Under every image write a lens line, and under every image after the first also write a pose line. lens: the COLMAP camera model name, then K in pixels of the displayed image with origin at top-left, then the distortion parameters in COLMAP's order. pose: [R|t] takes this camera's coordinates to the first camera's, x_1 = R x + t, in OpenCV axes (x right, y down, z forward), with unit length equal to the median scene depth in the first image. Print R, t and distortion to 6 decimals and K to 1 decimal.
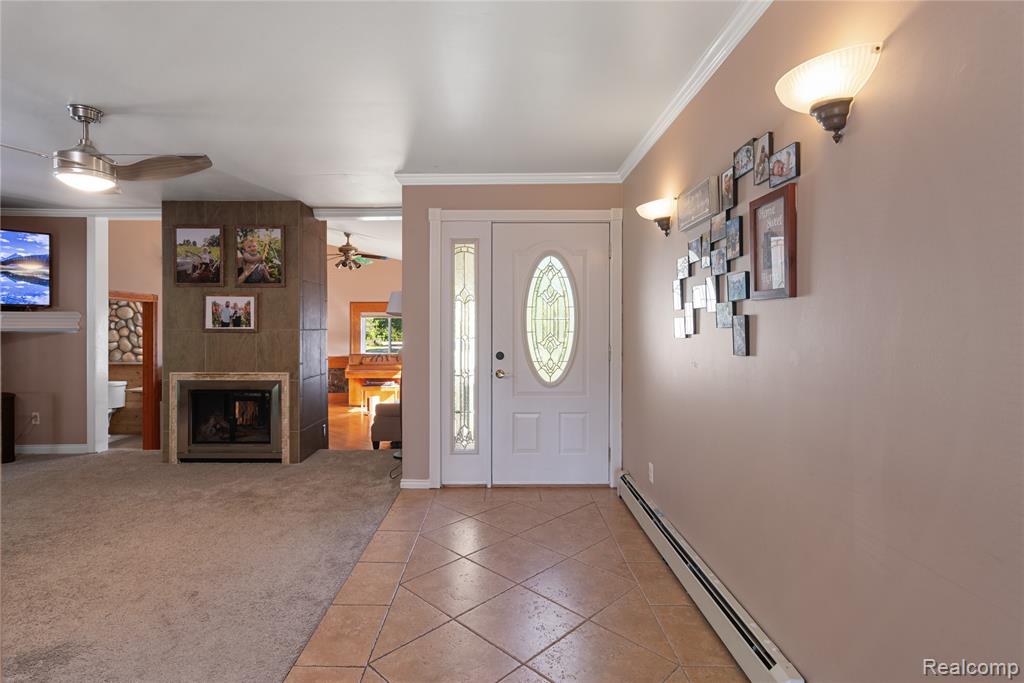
lens RADIAL K [[508.6, 0, 507.8], [0, 508.6, 327.1], [0, 0, 1]] dist [0.009748, -0.001827]
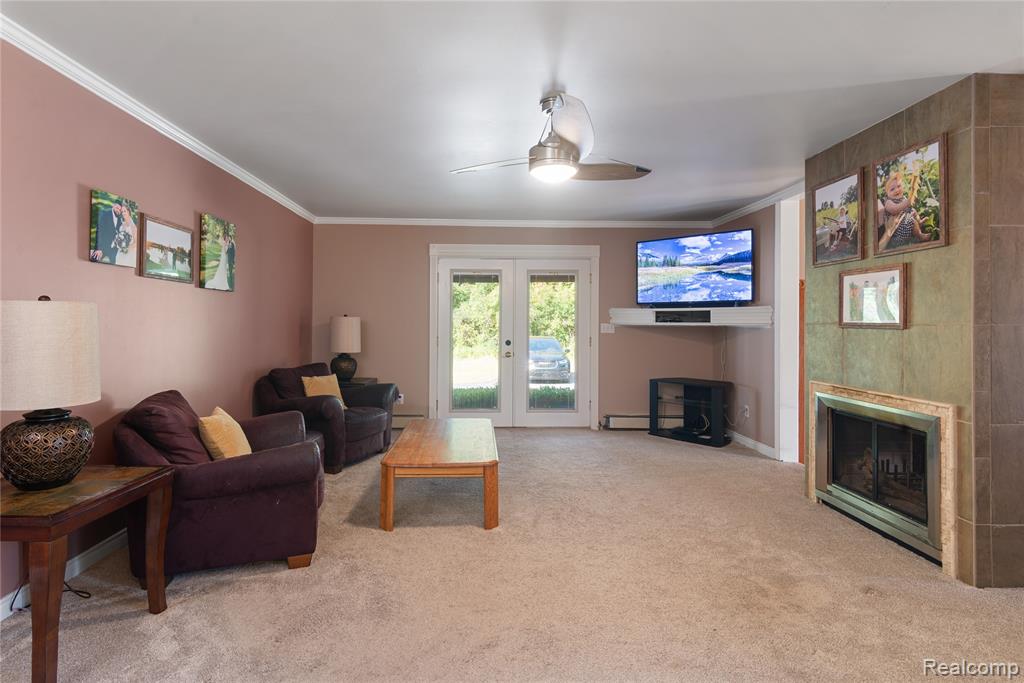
lens RADIAL K [[508.6, 0, 489.1], [0, 508.6, 316.8], [0, 0, 1]] dist [0.009748, -0.001827]
pose [[0.014715, -0.014078, -0.999793, 0.098652], [-0.010853, 0.999840, -0.014238, 0.010010], [0.999833, 0.011061, 0.014560, 0.506559]]
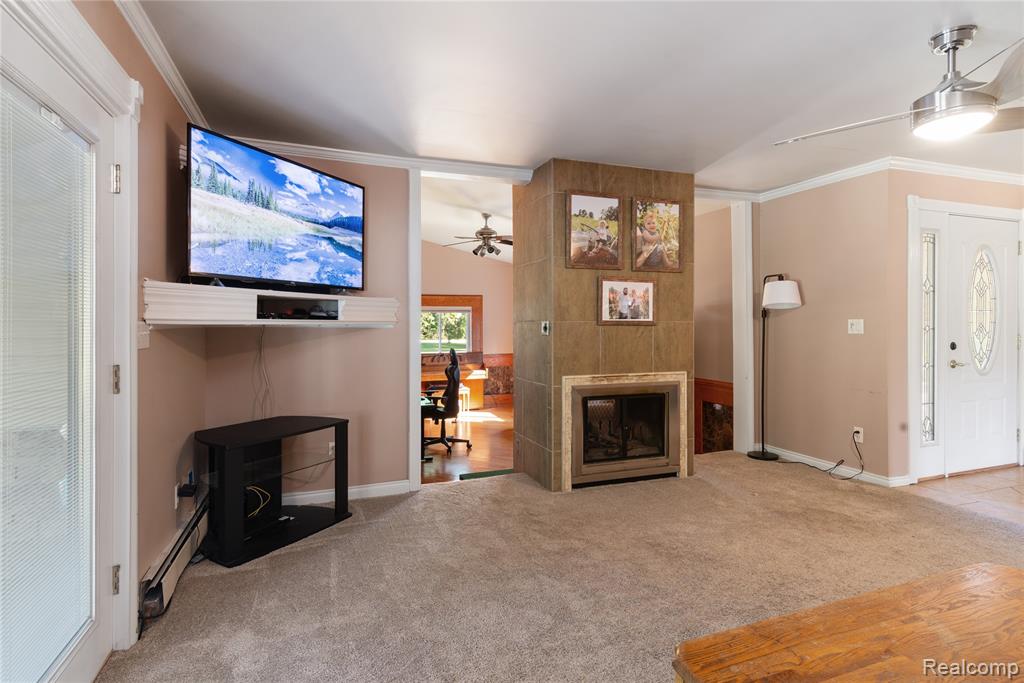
lens RADIAL K [[508.6, 0, 498.1], [0, 508.6, 324.7], [0, 0, 1]] dist [0.009748, -0.001827]
pose [[0.940131, -0.002911, 0.340801, -1.025240], [0.003740, 0.999991, -0.001776, 0.010165], [-0.340793, 0.002944, 0.940134, 0.294836]]
